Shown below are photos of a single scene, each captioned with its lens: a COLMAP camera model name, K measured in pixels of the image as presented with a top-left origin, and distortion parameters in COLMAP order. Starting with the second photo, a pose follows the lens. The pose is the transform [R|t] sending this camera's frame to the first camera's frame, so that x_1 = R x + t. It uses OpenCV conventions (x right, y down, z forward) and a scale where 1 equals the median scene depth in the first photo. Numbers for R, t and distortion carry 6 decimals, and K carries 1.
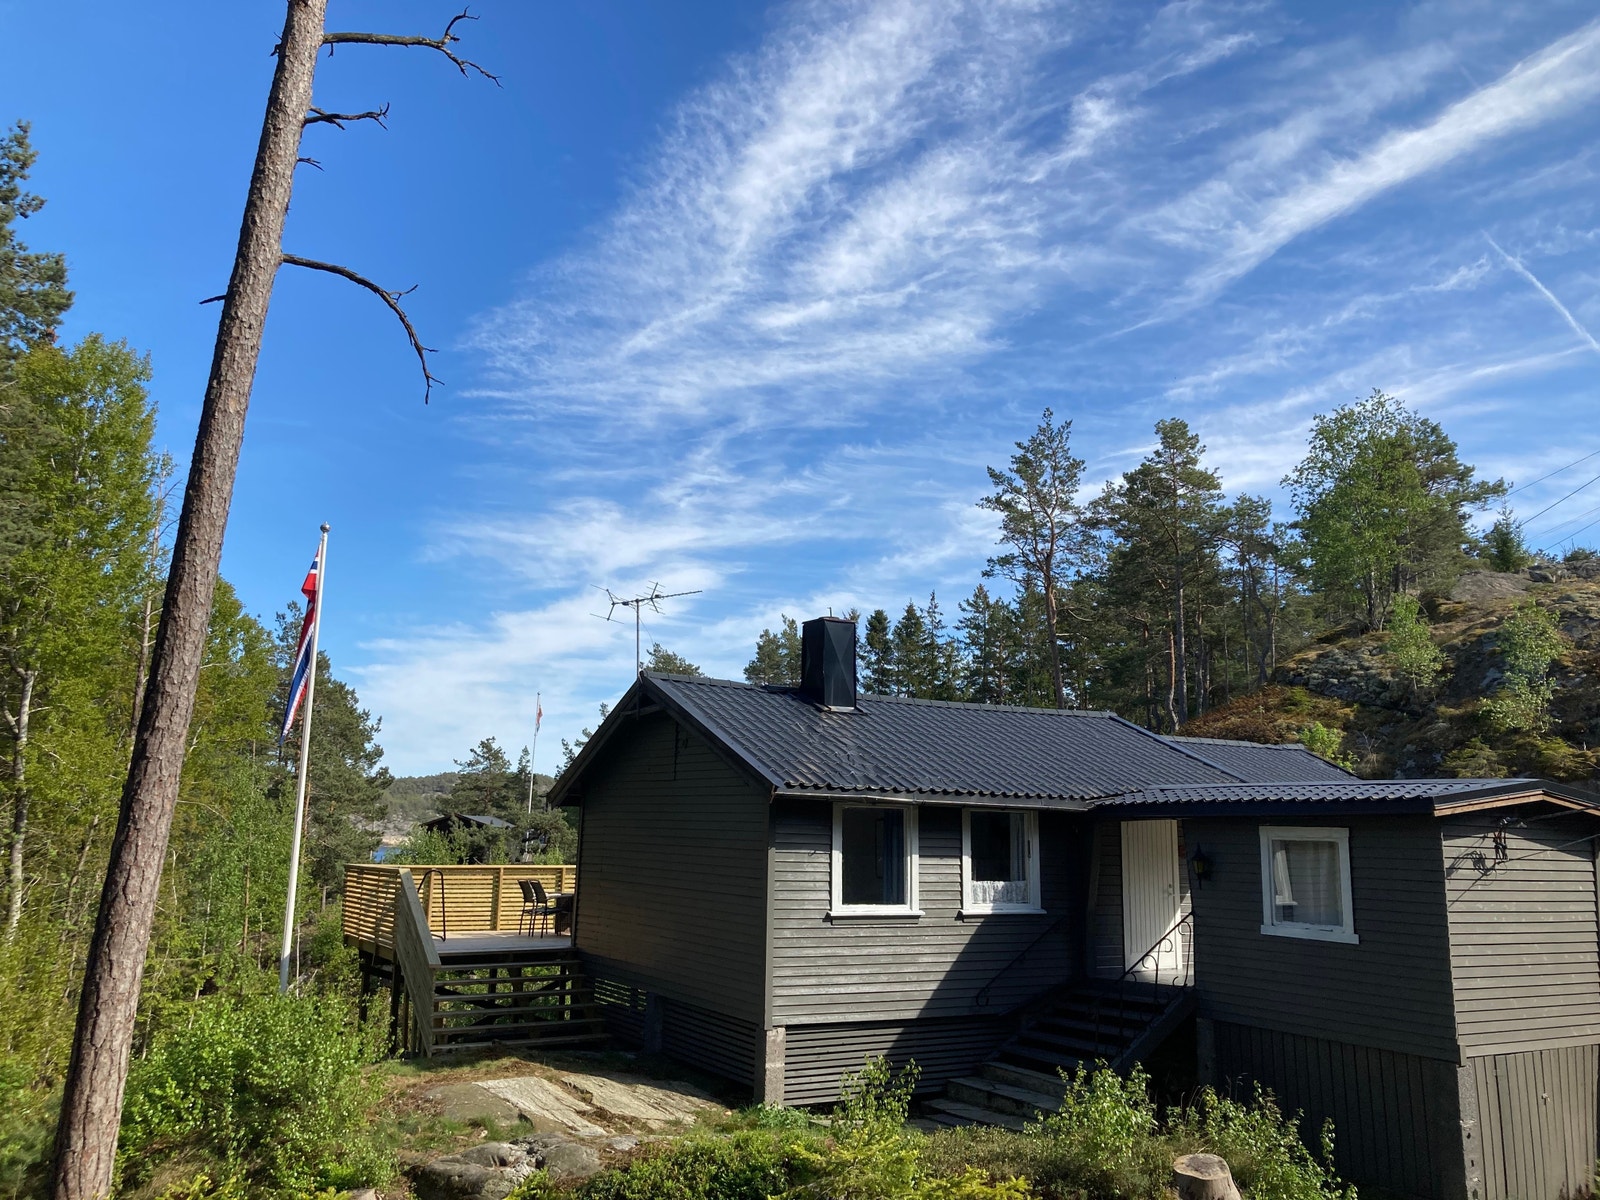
lens RADIAL K [[1267.1, 0, 803.9], [0, 1267.1, 554.1], [0, 0, 1]] dist [-0.060978, -0.001640]
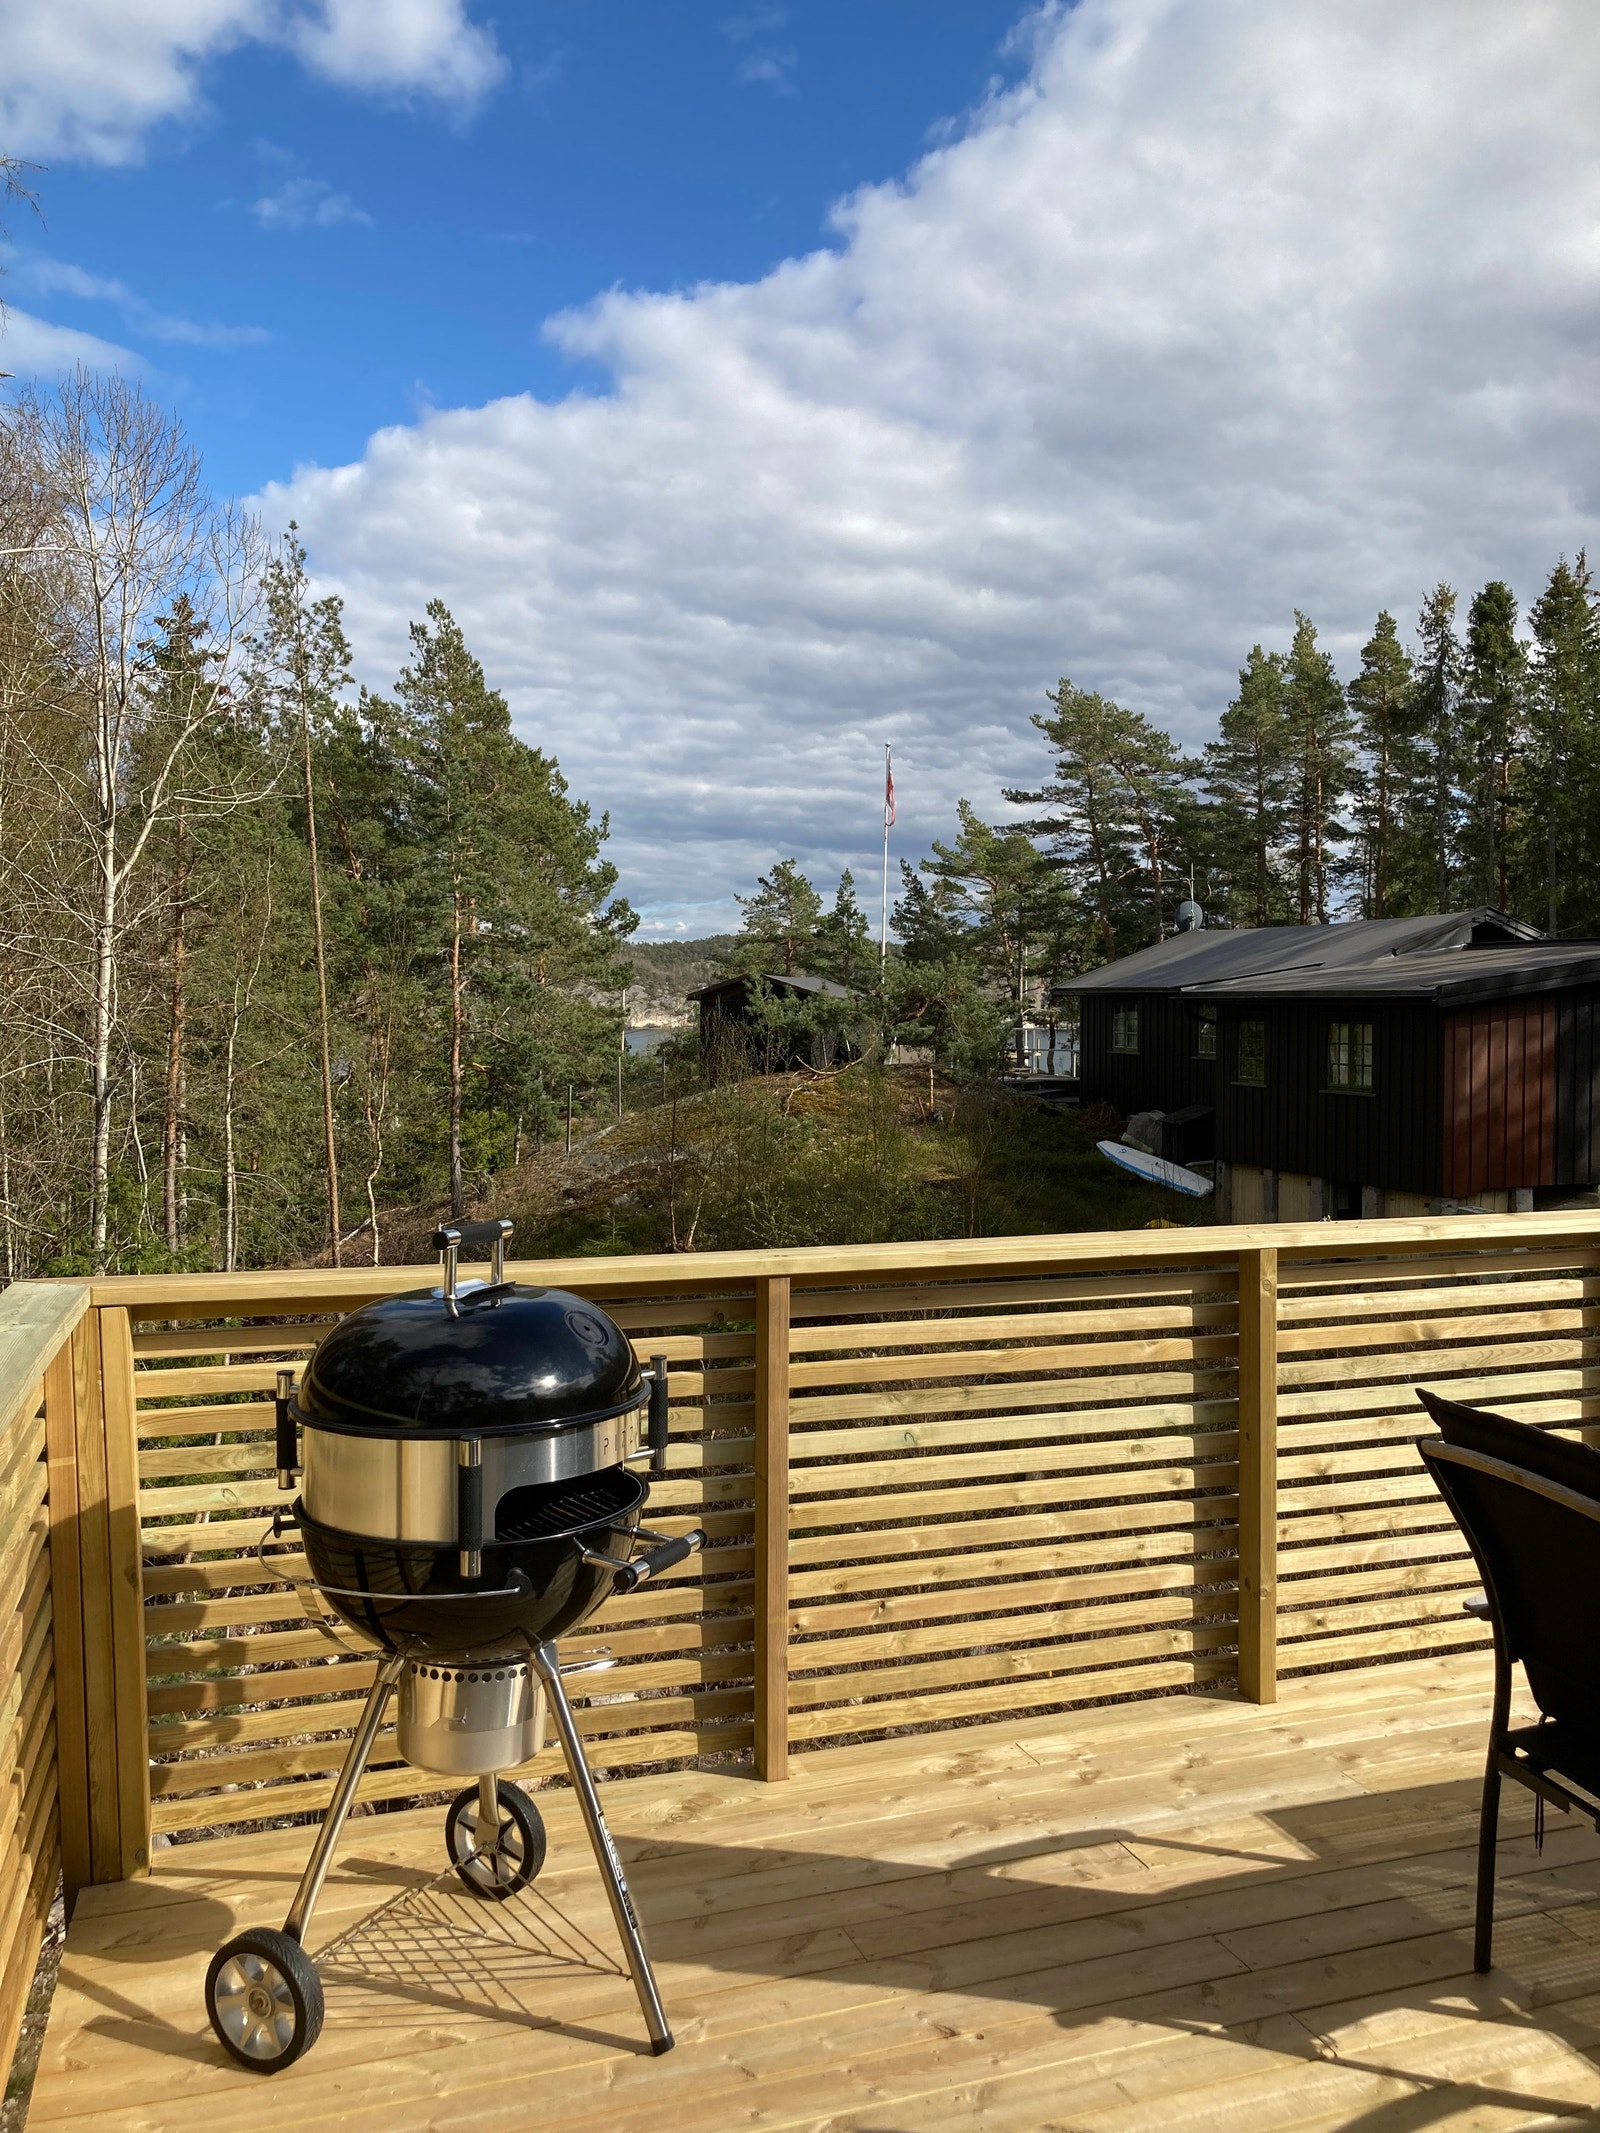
lens RADIAL K [[1585.0, 0, 800.0], [0, 1585.0, 1066.5], [0, 0, 1]] dist [-0.001721, -0.001705]
pose [[0.975271, -0.005284, -0.220949, -0.091726], [0.061013, 0.967302, 0.246178, 0.068469], [0.212424, -0.253571, 0.943704, 0.305228]]
